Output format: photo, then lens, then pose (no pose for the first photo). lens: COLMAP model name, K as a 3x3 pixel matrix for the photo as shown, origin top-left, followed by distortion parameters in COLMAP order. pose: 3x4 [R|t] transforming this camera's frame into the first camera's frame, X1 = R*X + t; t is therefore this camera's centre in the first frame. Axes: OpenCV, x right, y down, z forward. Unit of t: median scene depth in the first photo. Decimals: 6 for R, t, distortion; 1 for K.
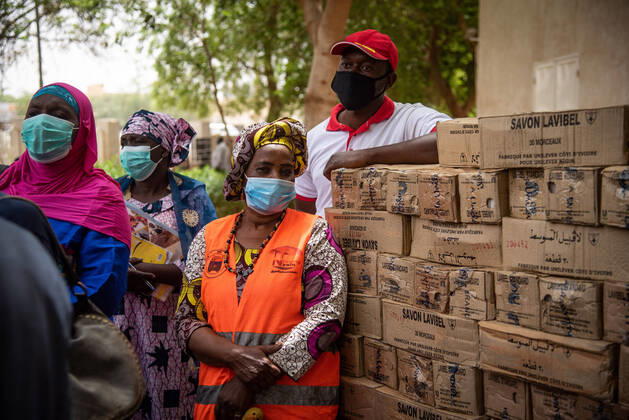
lens RADIAL K [[982.5, 0, 314.5], [0, 982.5, 210.0], [0, 0, 1]] dist [0.299278, 0.104647]
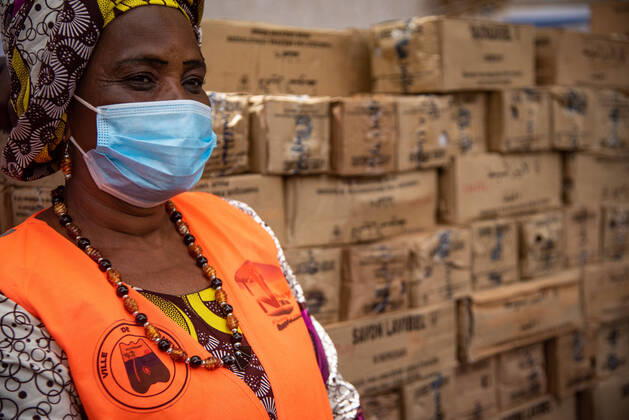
lens RADIAL K [[982.5, 0, 314.5], [0, 982.5, 210.0], [0, 0, 1]] dist [0.299278, 0.104647]
pose [[-0.178372, -0.056999, 0.982311, -0.494587], [0.099028, 0.992212, 0.075555, -0.017997], [-0.978967, 0.110753, -0.171338, 1.143425]]
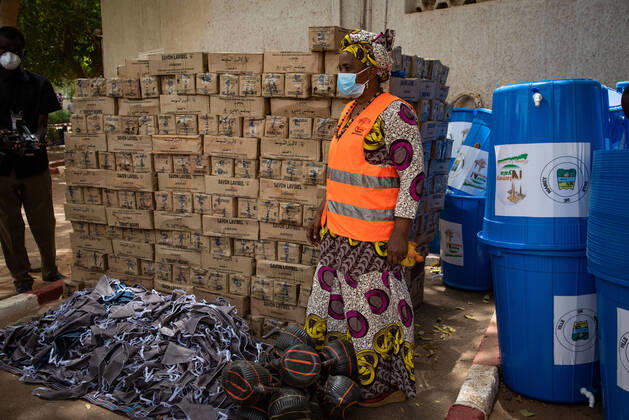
lens RADIAL K [[618.8, 0, 314.5], [0, 618.8, 210.0], [0, 0, 1]] dist [0.044661, 0.013578]
pose [[0.878376, -0.061041, 0.474056, -0.225433], [0.017533, 0.995259, 0.095665, 0.147174], [-0.477648, -0.075718, 0.875282, -0.590331]]
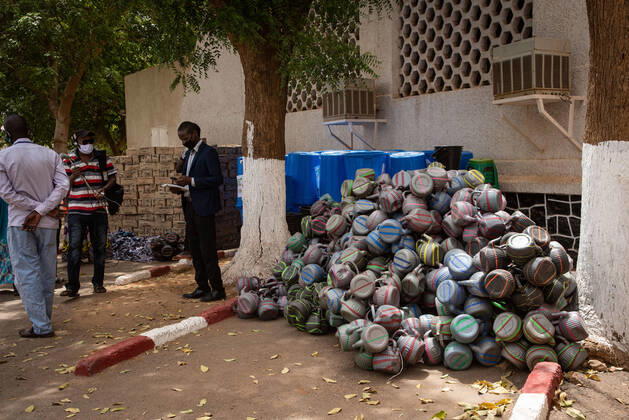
lens RADIAL K [[682.5, 0, 314.5], [0, 682.5, 210.0], [0, 0, 1]] dist [0.044276, 0.023378]
pose [[0.906853, -0.043284, 0.419219, -0.659726], [0.046120, 0.998930, 0.003372, 0.347486], [-0.418917, 0.016276, 0.907879, -3.519504]]
